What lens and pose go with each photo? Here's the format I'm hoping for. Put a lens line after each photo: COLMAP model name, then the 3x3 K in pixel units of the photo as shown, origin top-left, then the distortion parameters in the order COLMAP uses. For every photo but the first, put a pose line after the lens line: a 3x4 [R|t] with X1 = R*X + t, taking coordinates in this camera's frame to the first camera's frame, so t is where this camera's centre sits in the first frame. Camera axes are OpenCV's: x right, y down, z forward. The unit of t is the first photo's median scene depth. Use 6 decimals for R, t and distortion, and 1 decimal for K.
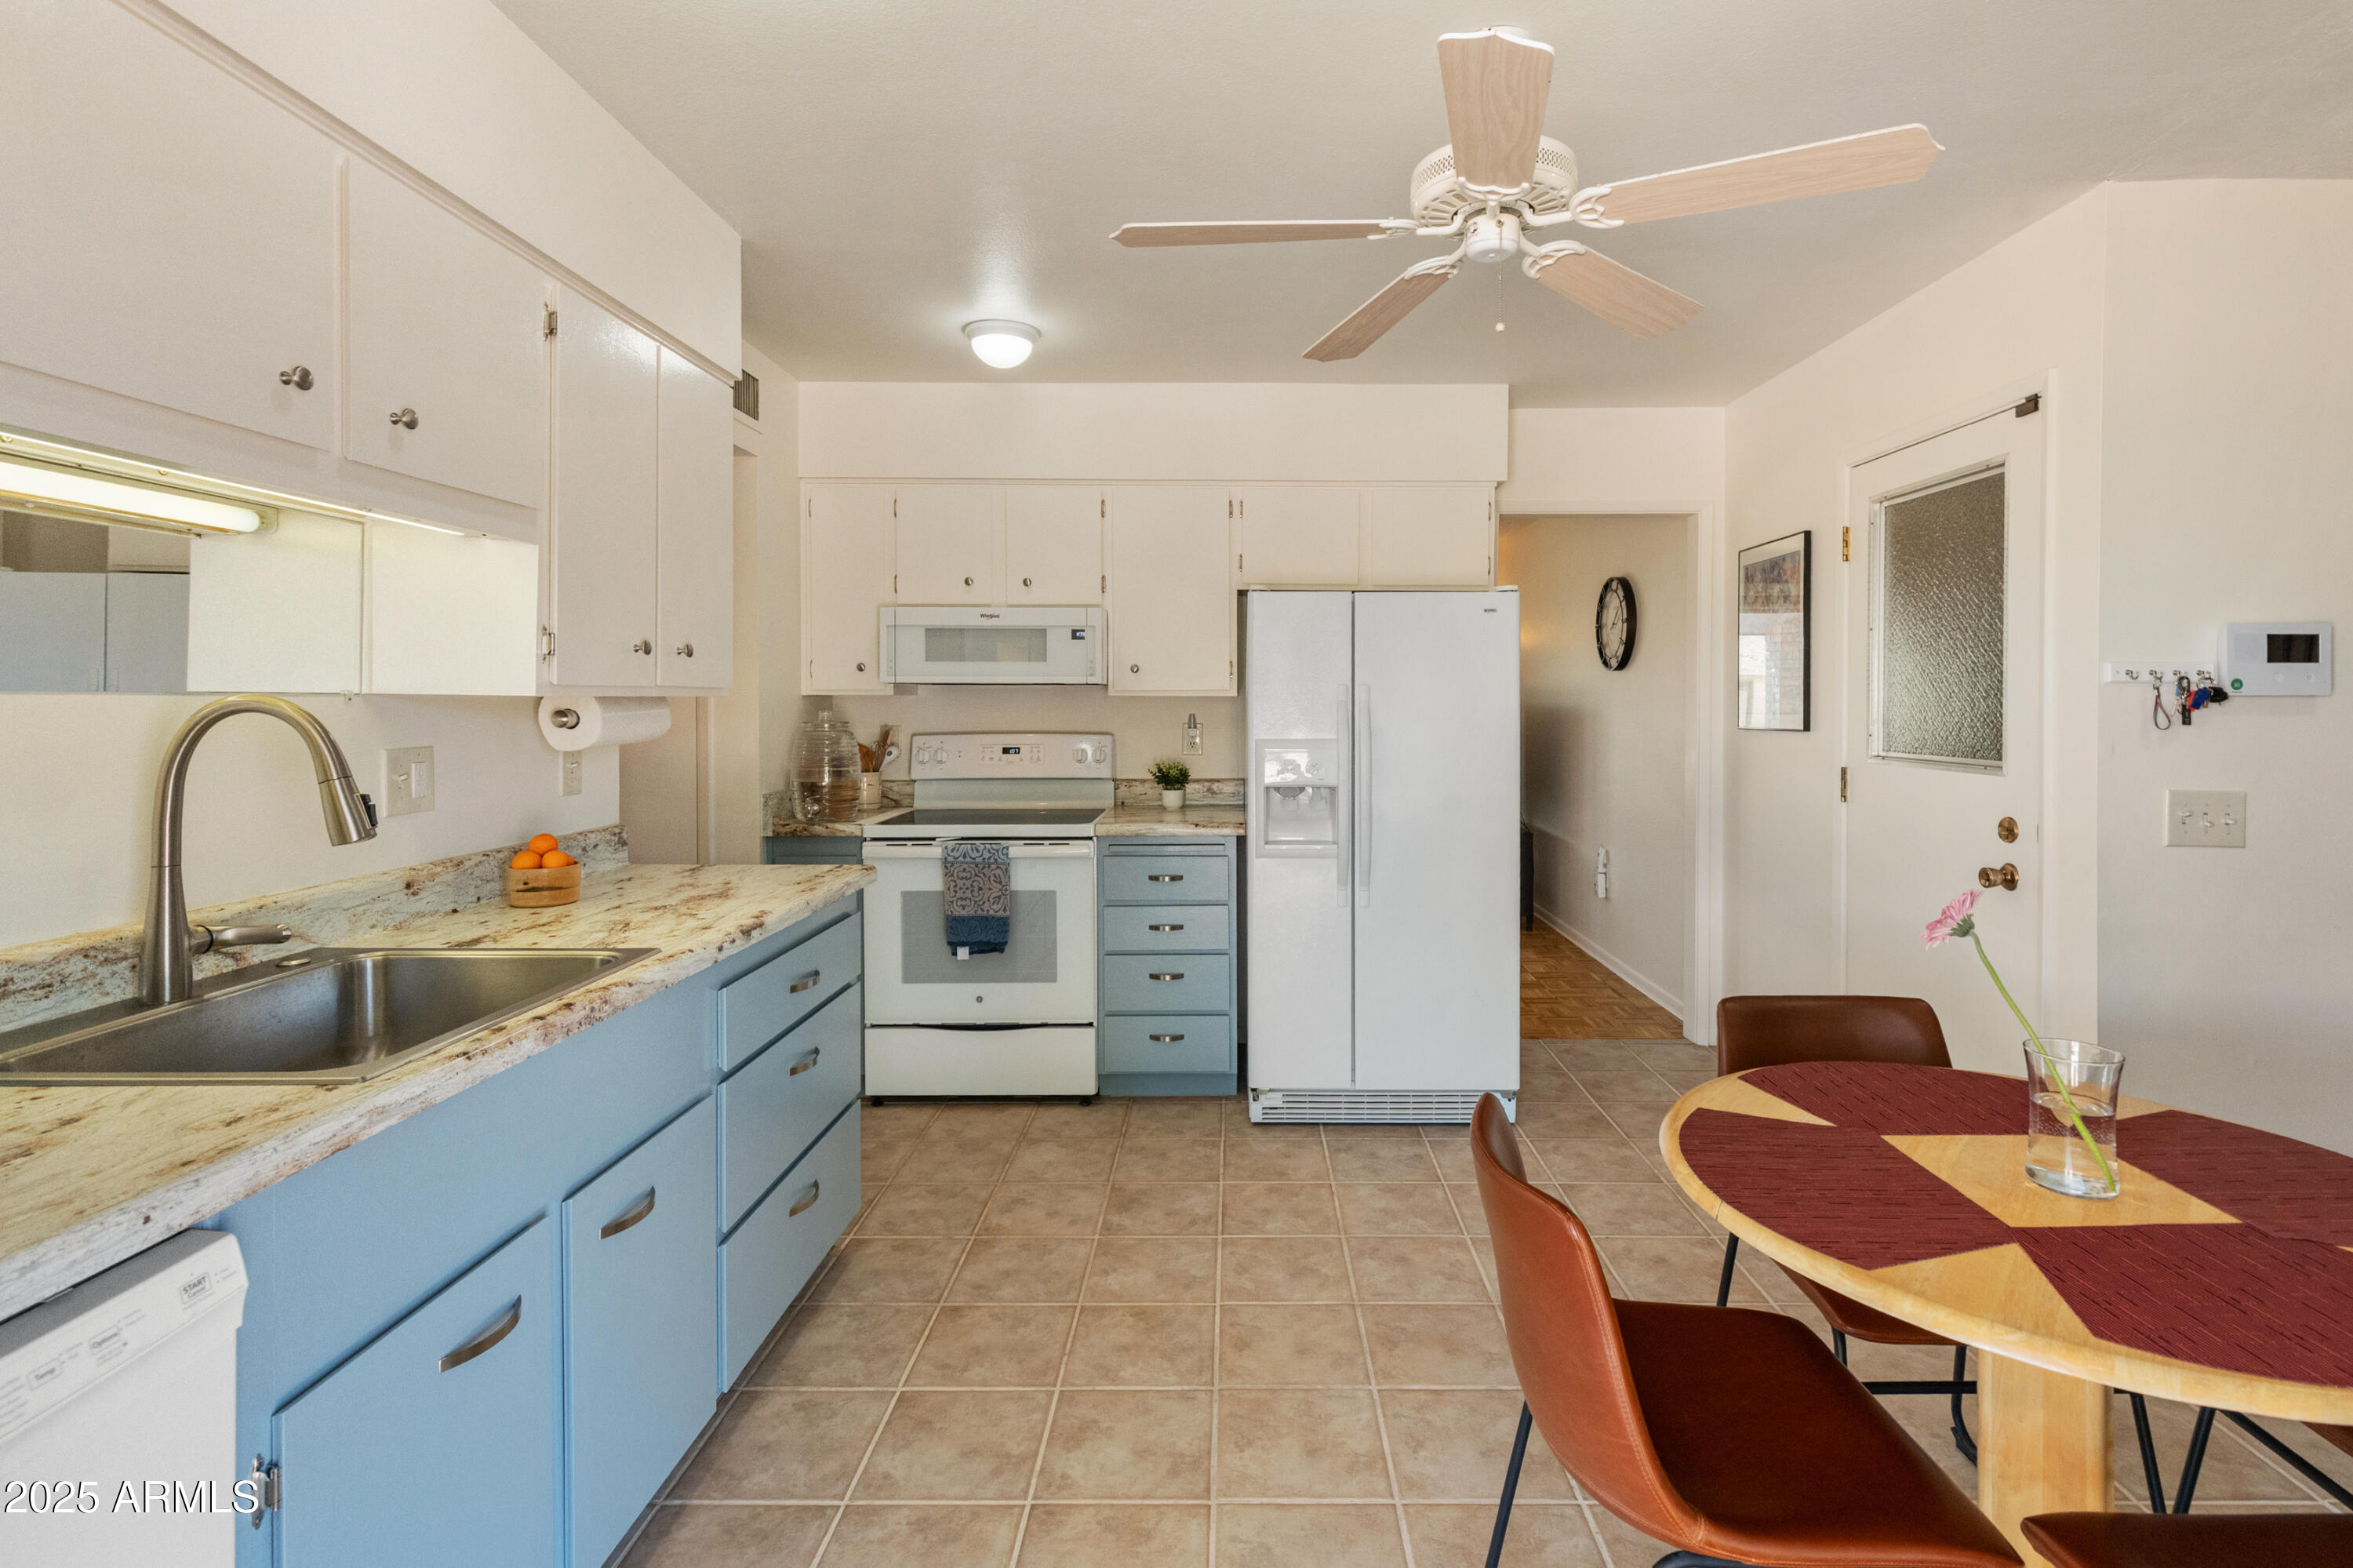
lens RADIAL K [[1116.3, 0, 1228.0], [0, 1116.3, 718.3], [0, 0, 1]] dist [0.009039, -0.002040]
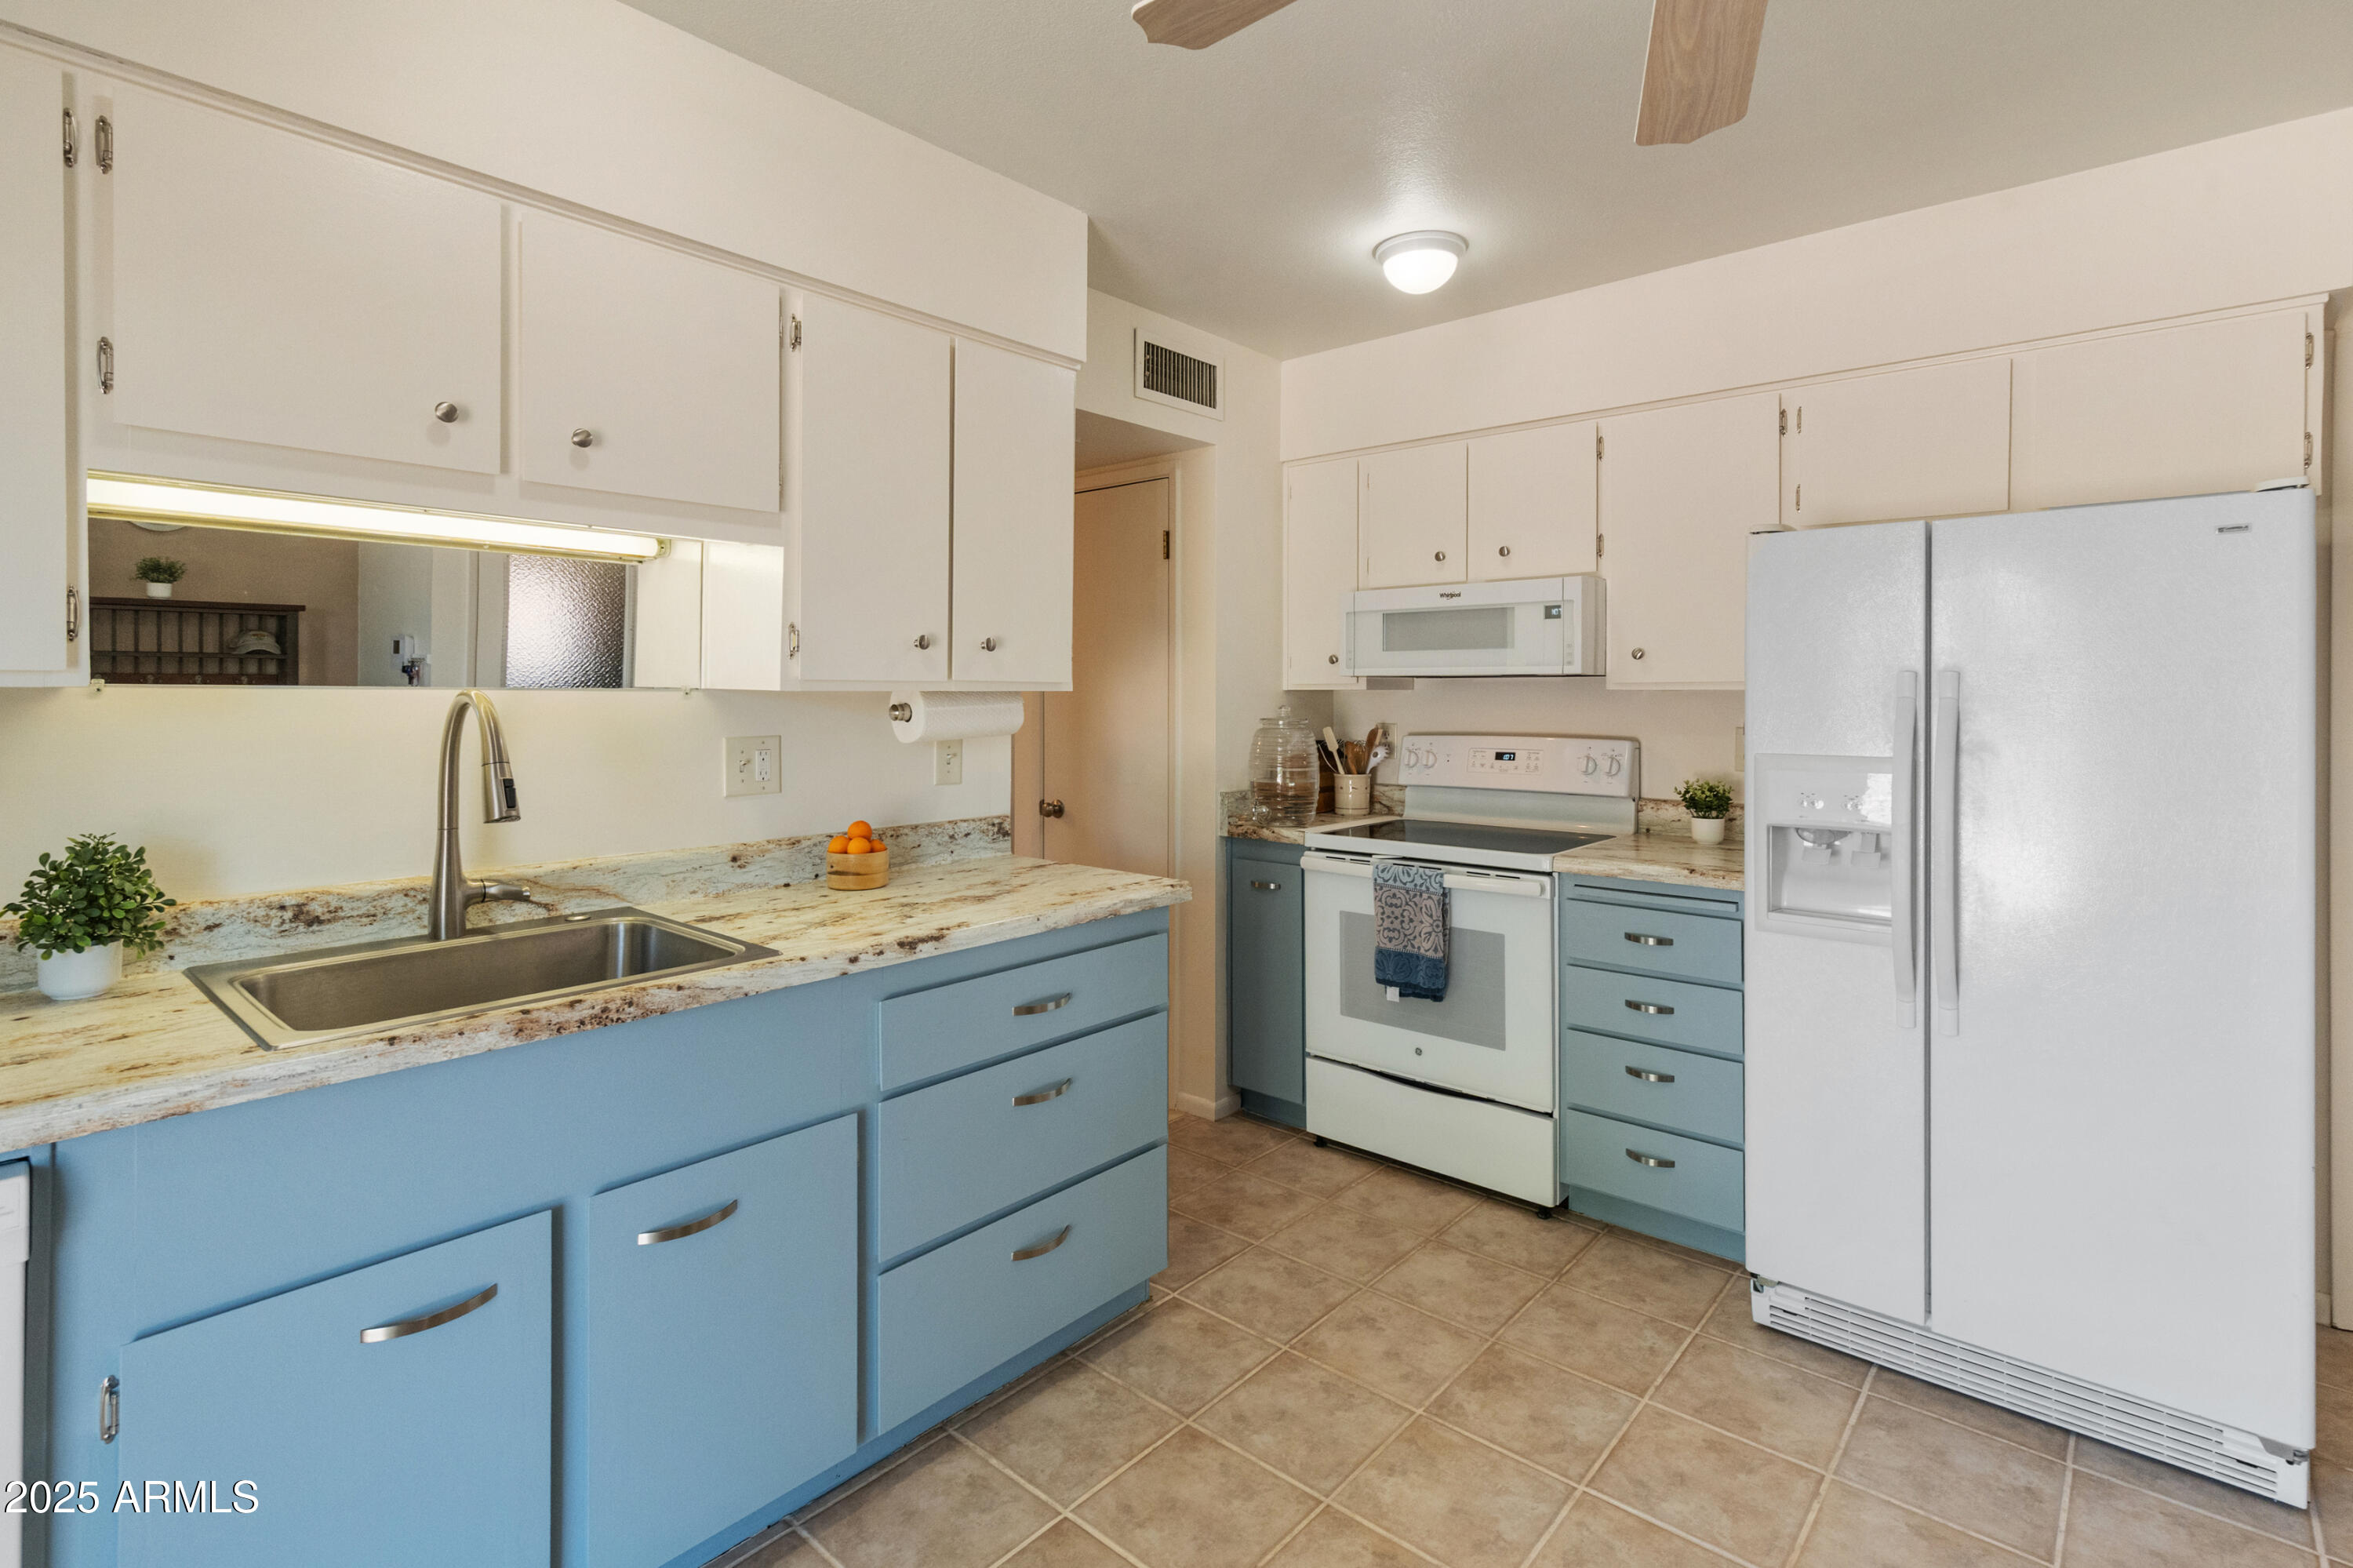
lens RADIAL K [[1116.3, 0, 1187.8], [0, 1116.3, 702.4], [0, 0, 1]] dist [0.009039, -0.002040]
pose [[0.757935, 0.006261, -0.652300, 0.209658], [-0.012734, 0.999905, -0.005200, -0.004855], [0.652206, 0.012248, 0.757943, 0.268732]]
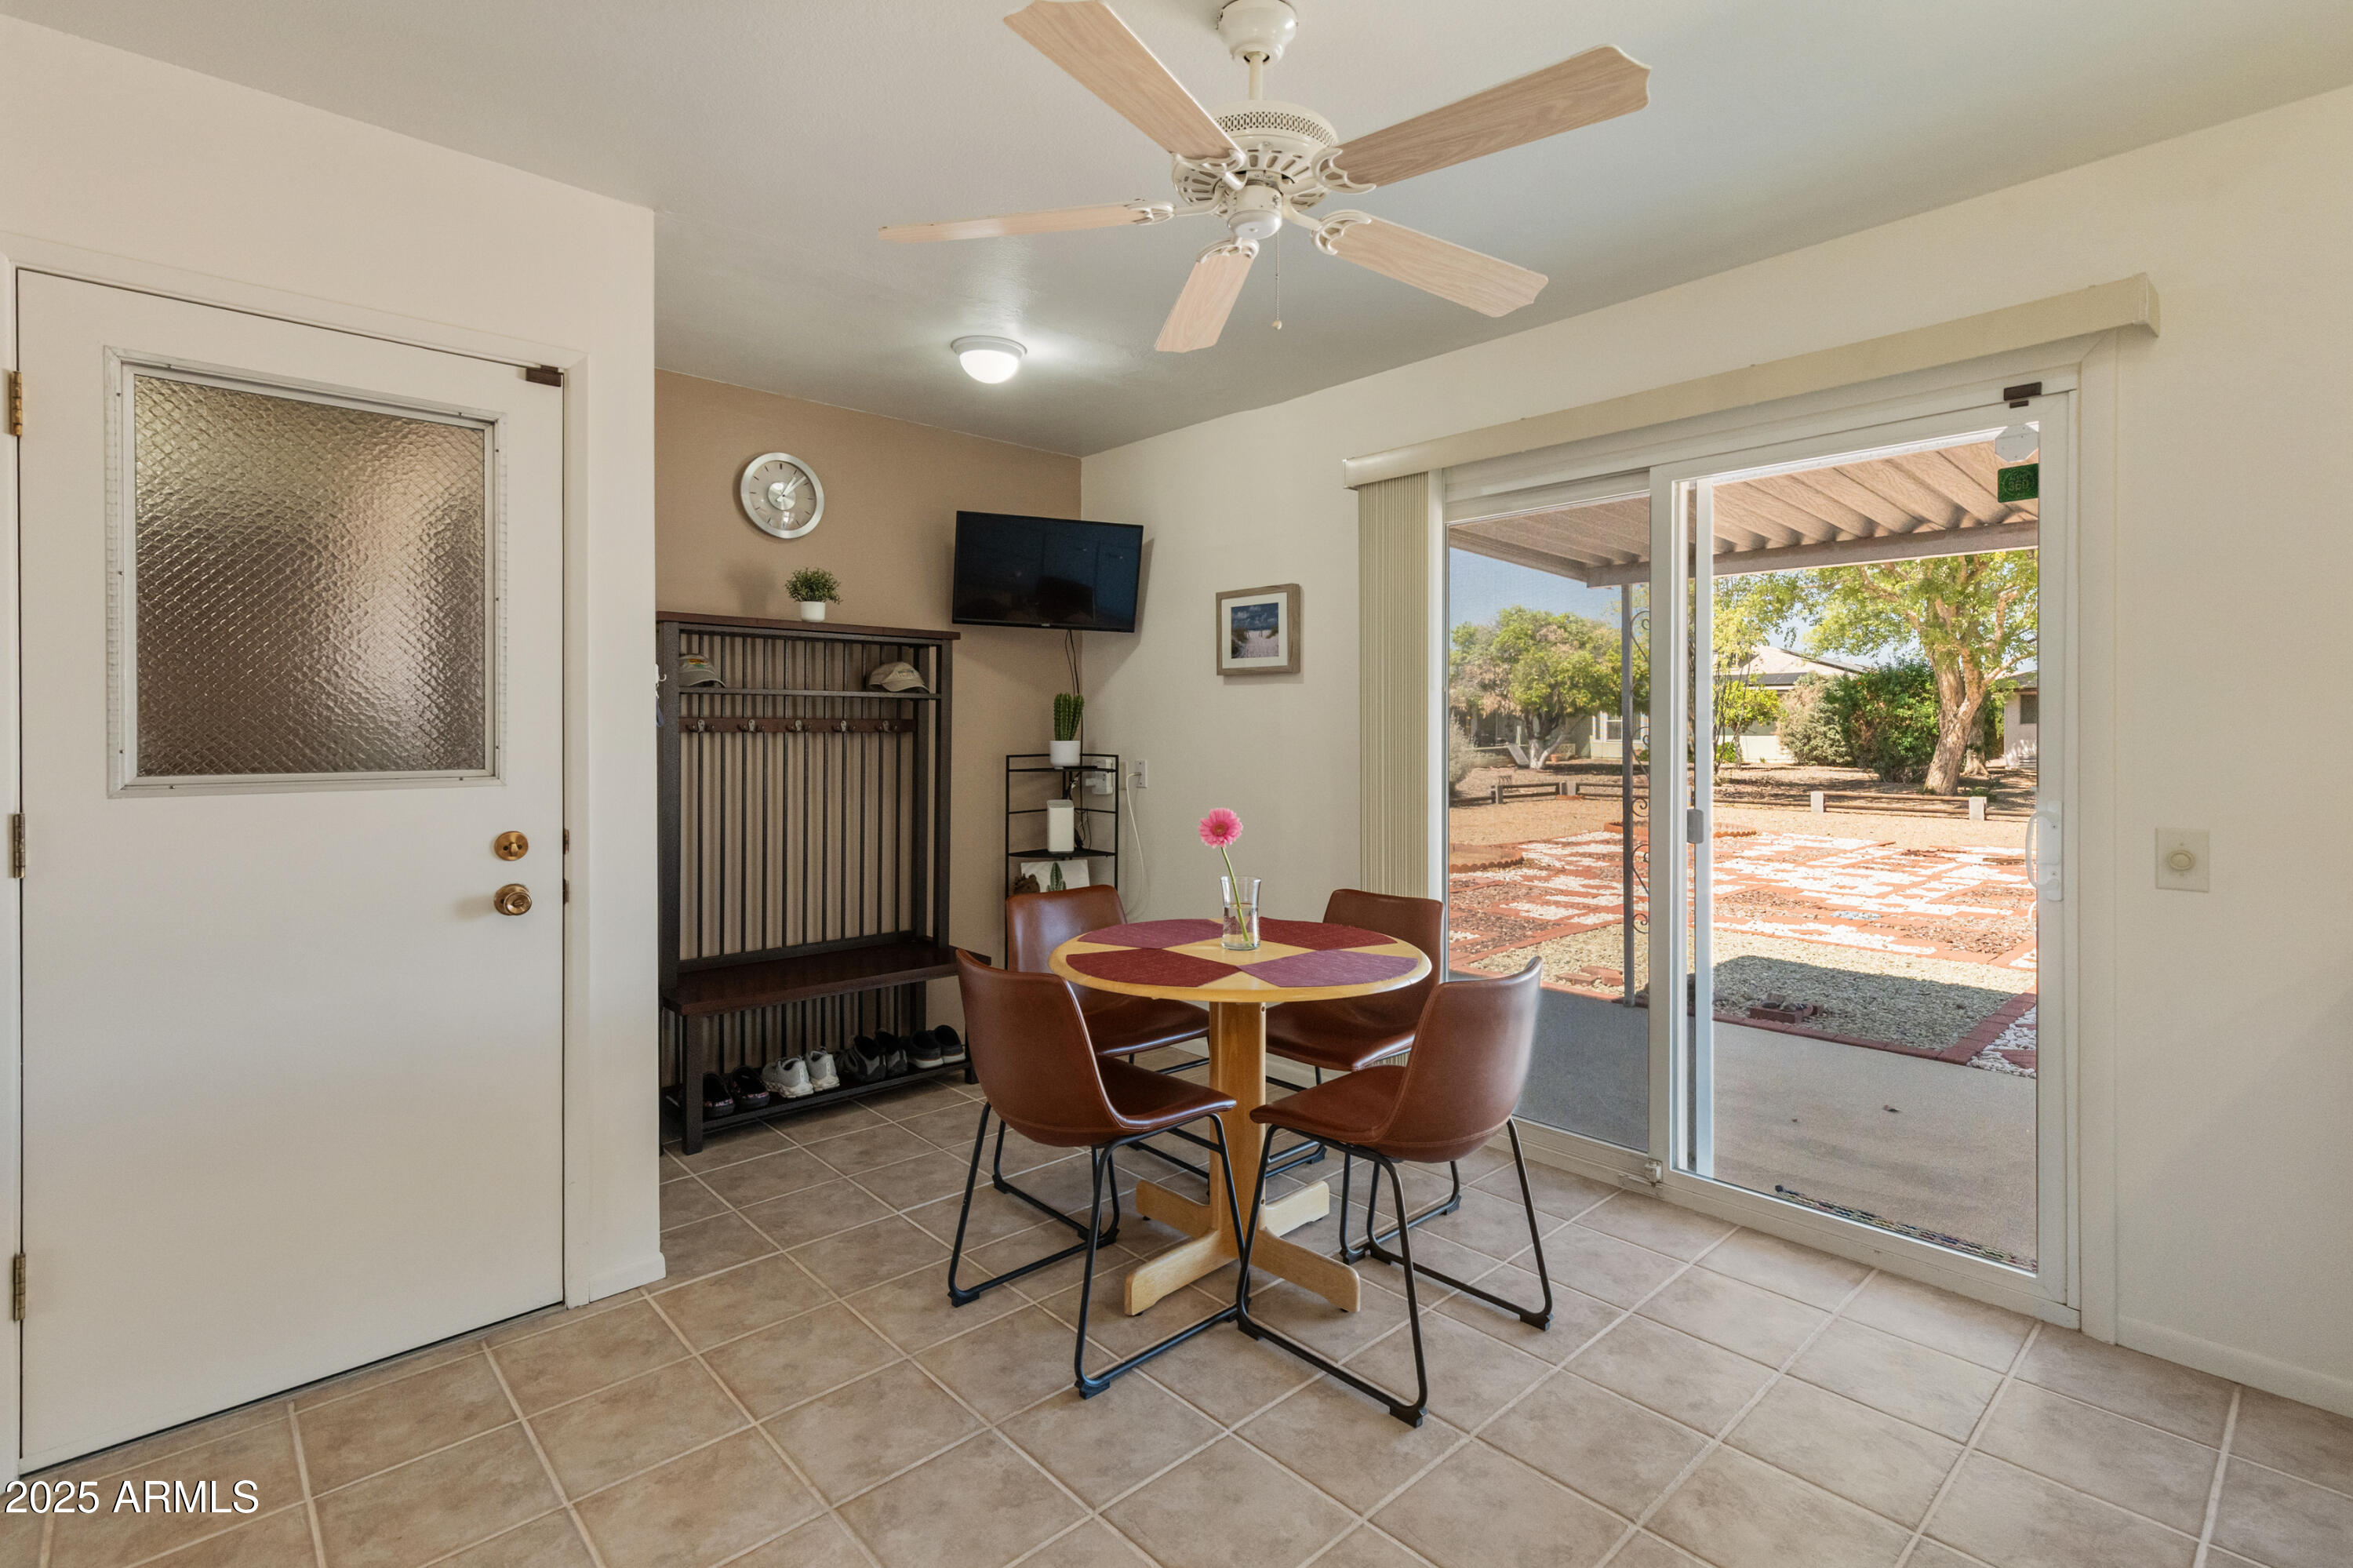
lens RADIAL K [[1116.3, 0, 1209.1], [0, 1116.3, 732.6], [0, 0, 1]] dist [0.009039, -0.002040]
pose [[-0.693119, -0.002128, 0.720820, -0.250242], [0.014088, 0.999765, 0.016498, 0.003850], [-0.720685, 0.021590, -0.692926, 0.974761]]
